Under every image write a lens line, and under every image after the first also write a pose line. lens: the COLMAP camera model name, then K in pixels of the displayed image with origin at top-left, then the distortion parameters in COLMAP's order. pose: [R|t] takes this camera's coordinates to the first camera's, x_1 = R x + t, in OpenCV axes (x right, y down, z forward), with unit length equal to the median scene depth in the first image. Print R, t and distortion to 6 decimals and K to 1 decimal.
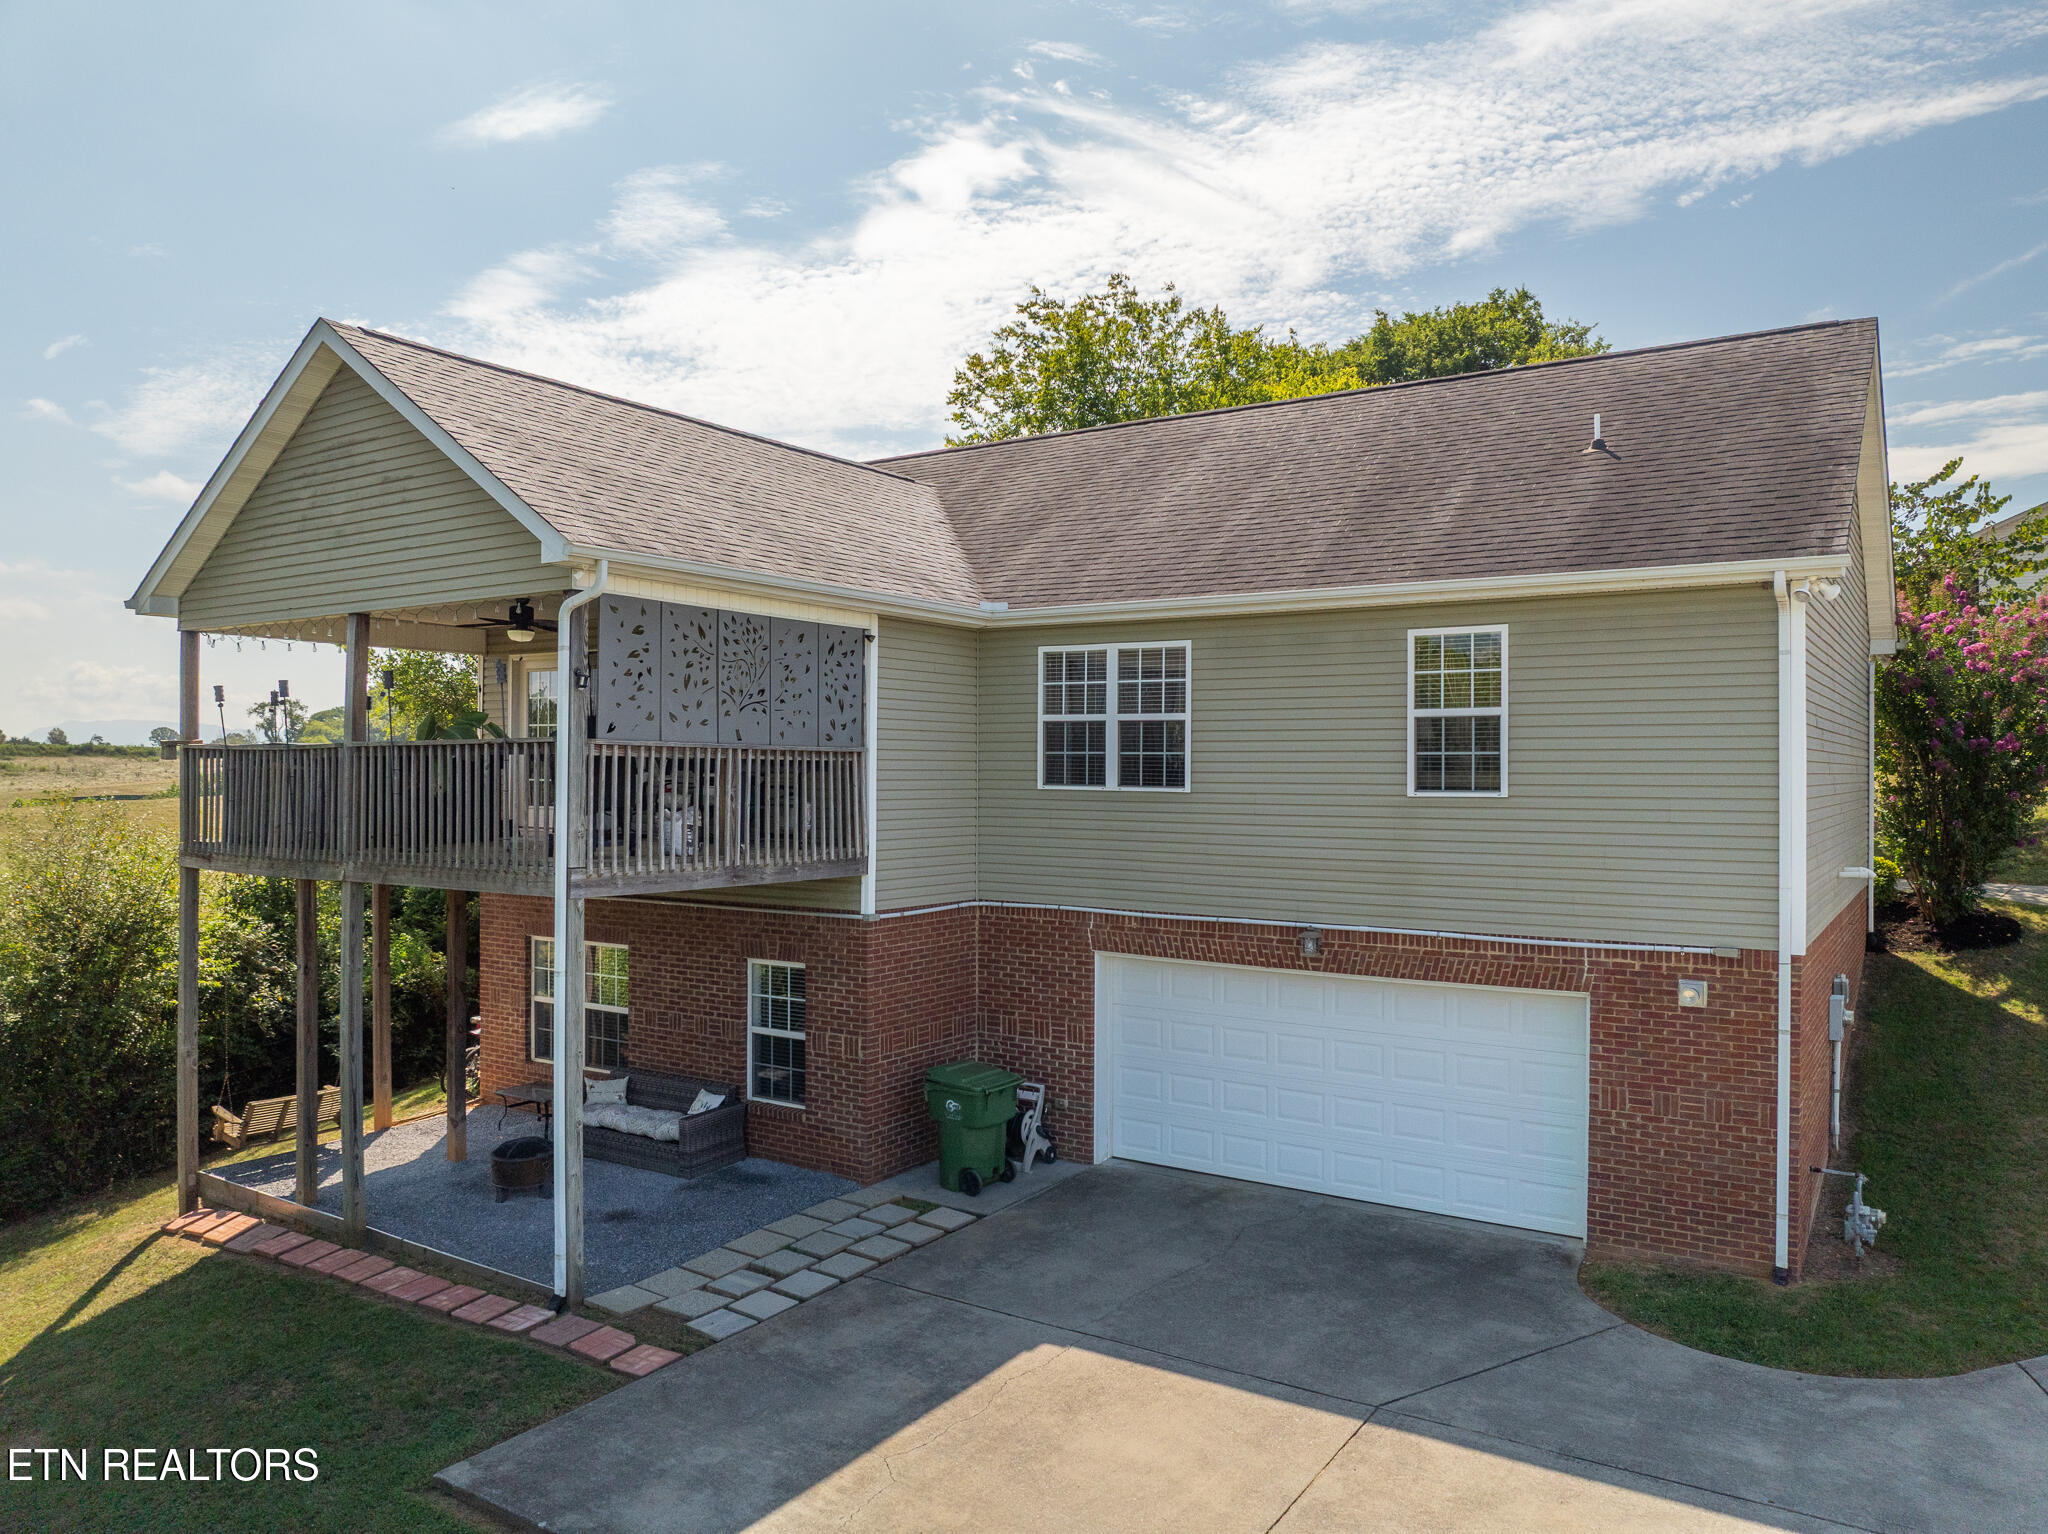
lens RADIAL K [[1460.2, 0, 1024.0], [0, 1460.2, 767.0], [0, 0, 1]] dist [-0.062010, 0.000174]
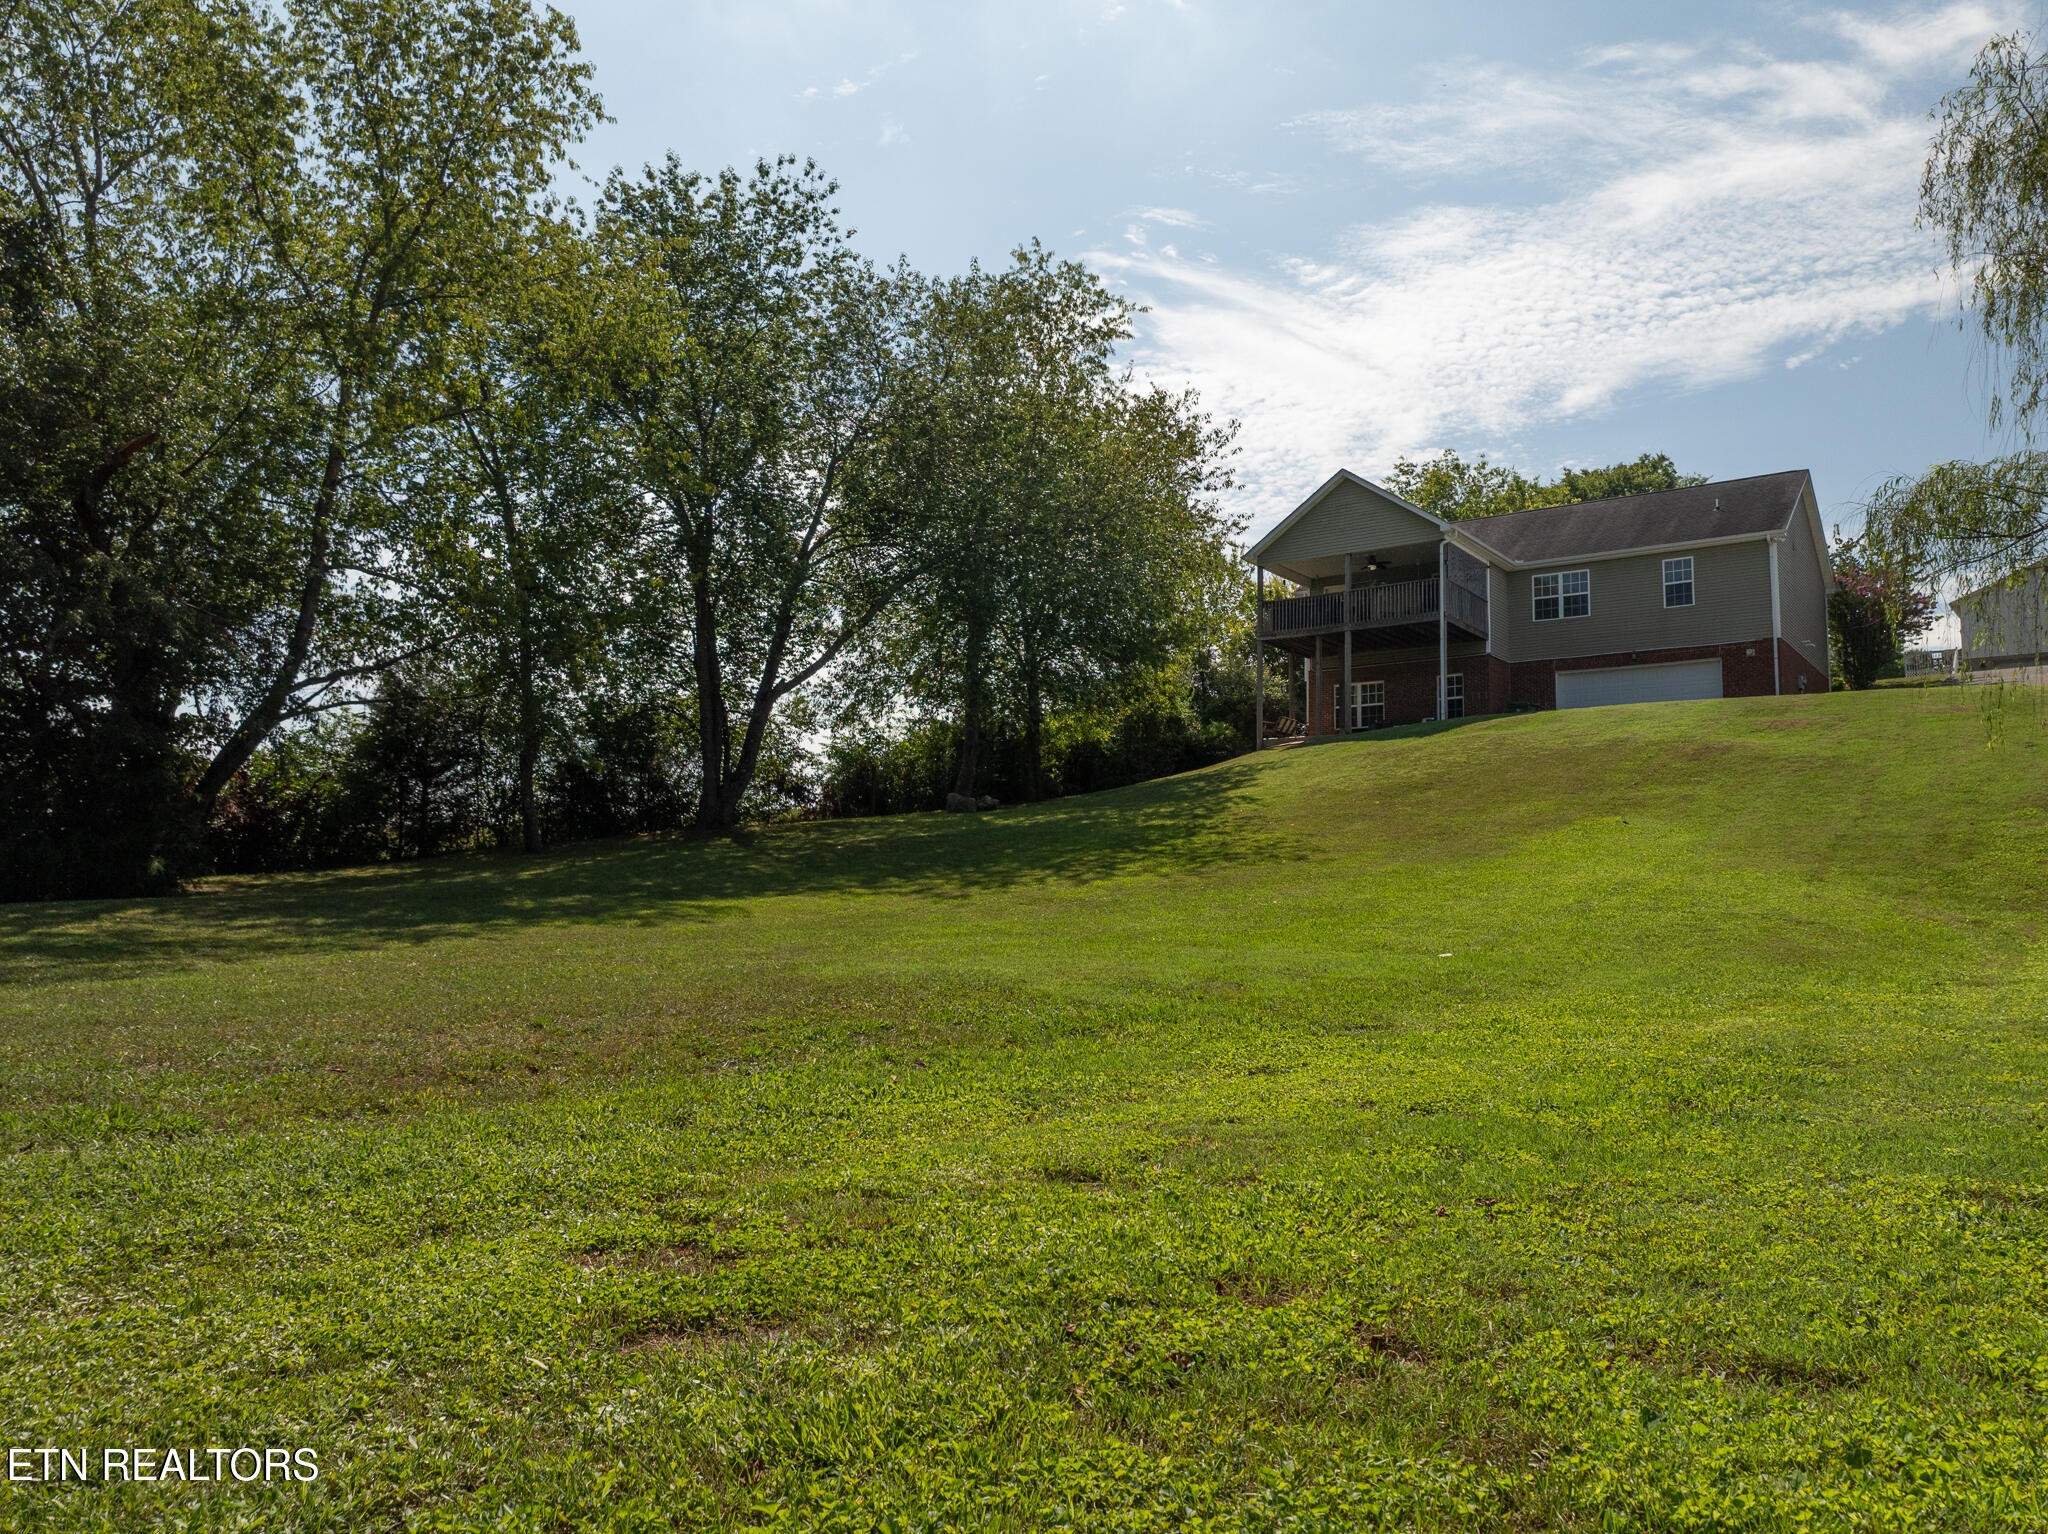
lens RADIAL K [[1543.1, 0, 1066.2], [0, 1543.1, 730.2], [0, 0, 1]] dist [-0.003269, -0.056262]
pose [[0.999439, 0.010449, -0.031809, -0.683769], [-0.014663, 0.990701, -0.135262, 0.547968], [0.030100, 0.135652, 0.990299, -1.729246]]
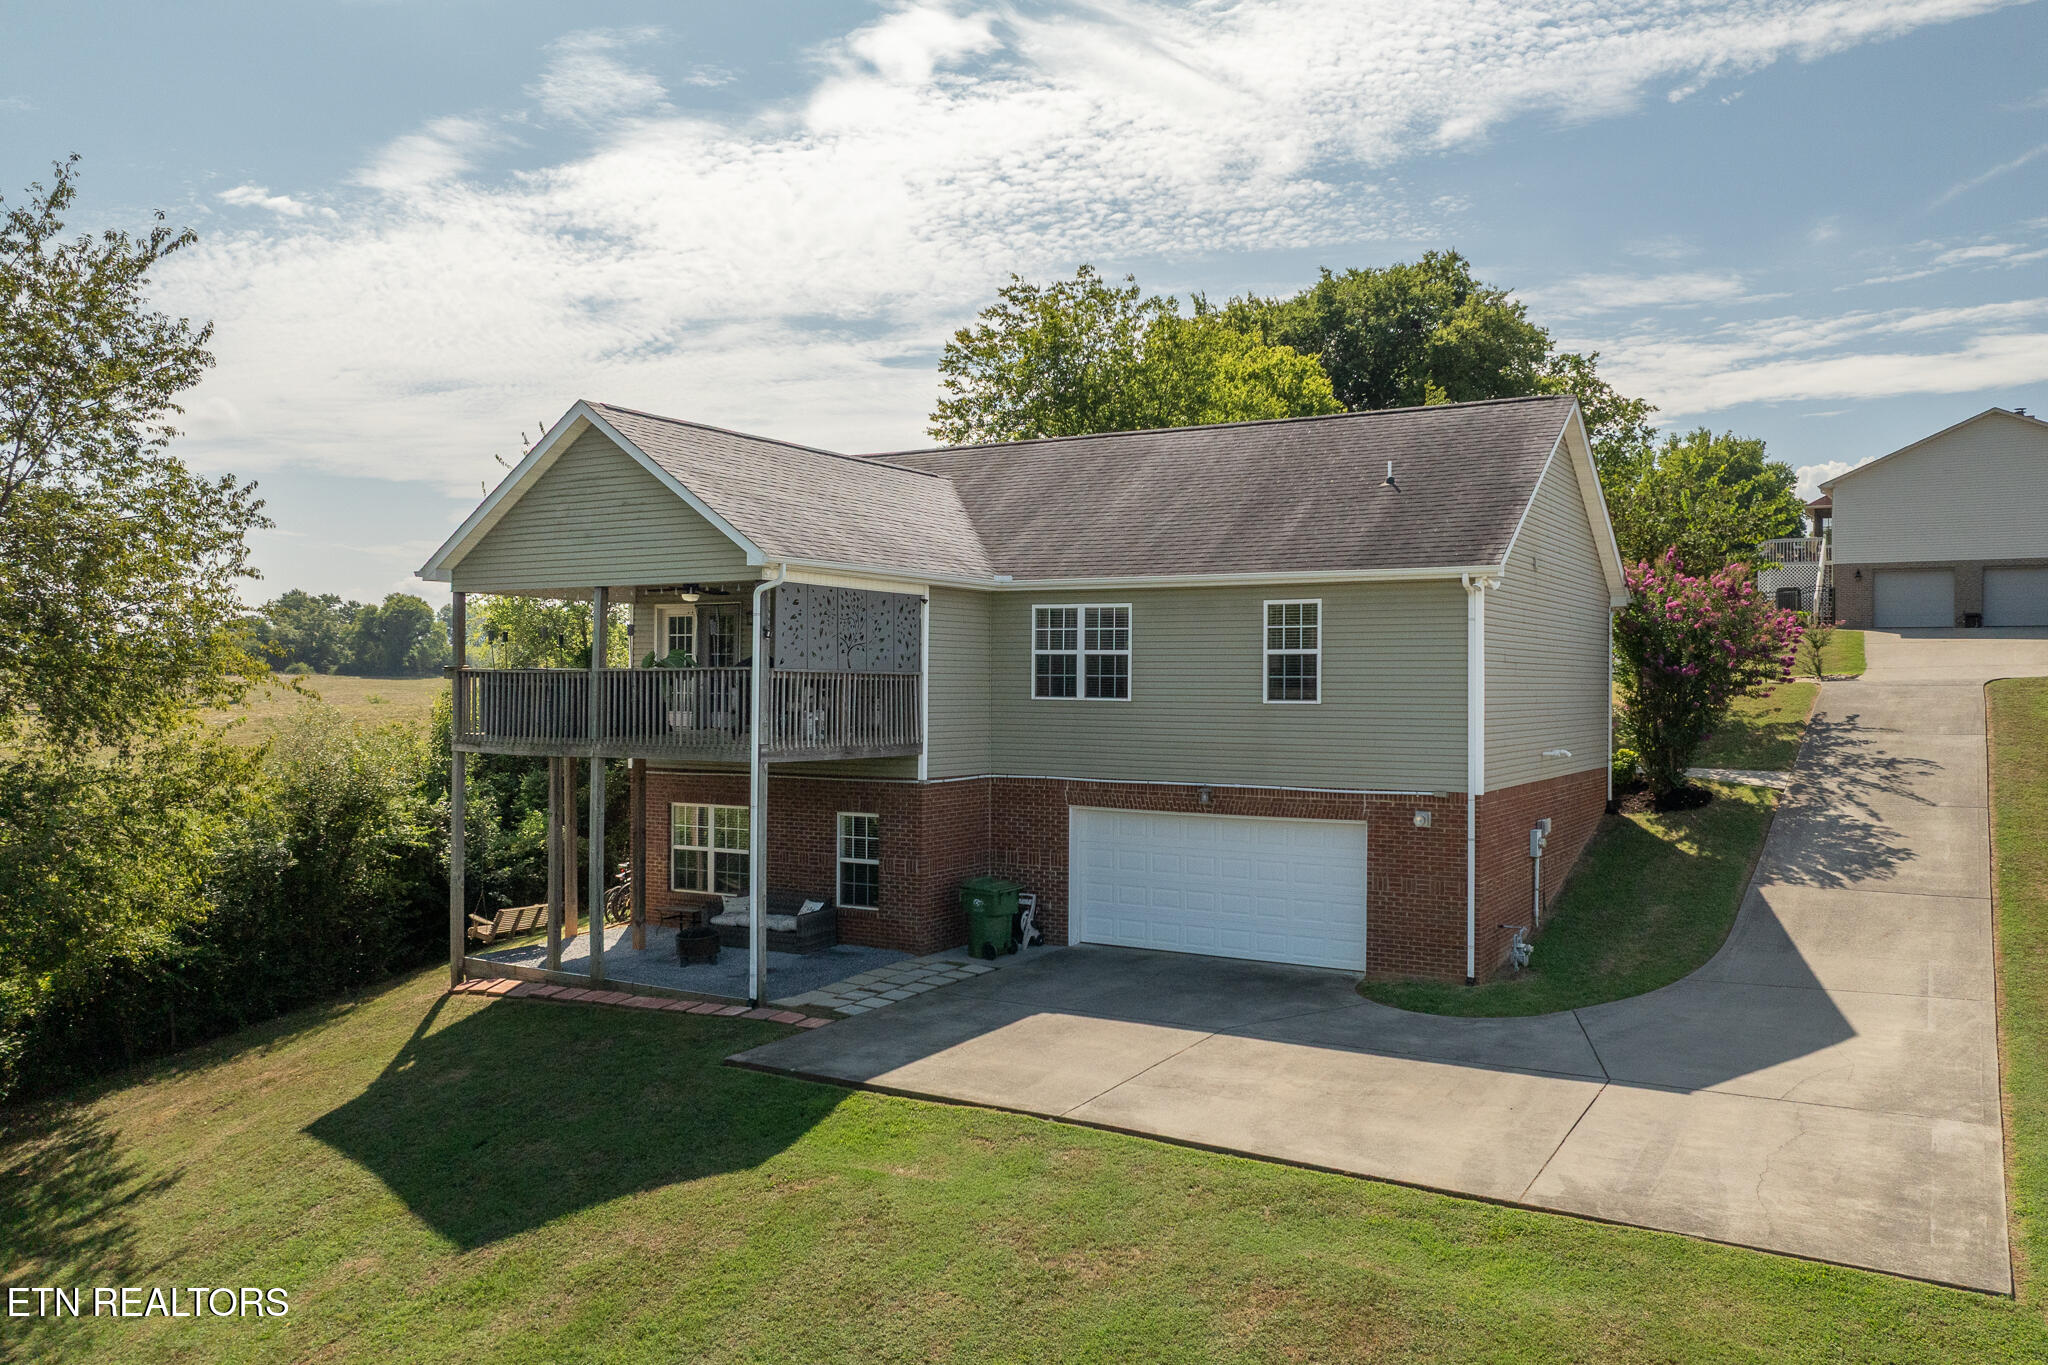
lens RADIAL K [[1567.6, 0, 1109.0], [0, 1567.6, 689.8], [0, 0, 1]] dist [-0.063406, -0.000823]
pose [[0.997010, 0.001393, 0.077265, -0.028756], [-0.001799, 0.999985, 0.005186, -0.002538], [-0.077257, -0.005309, 0.996997, -0.498077]]
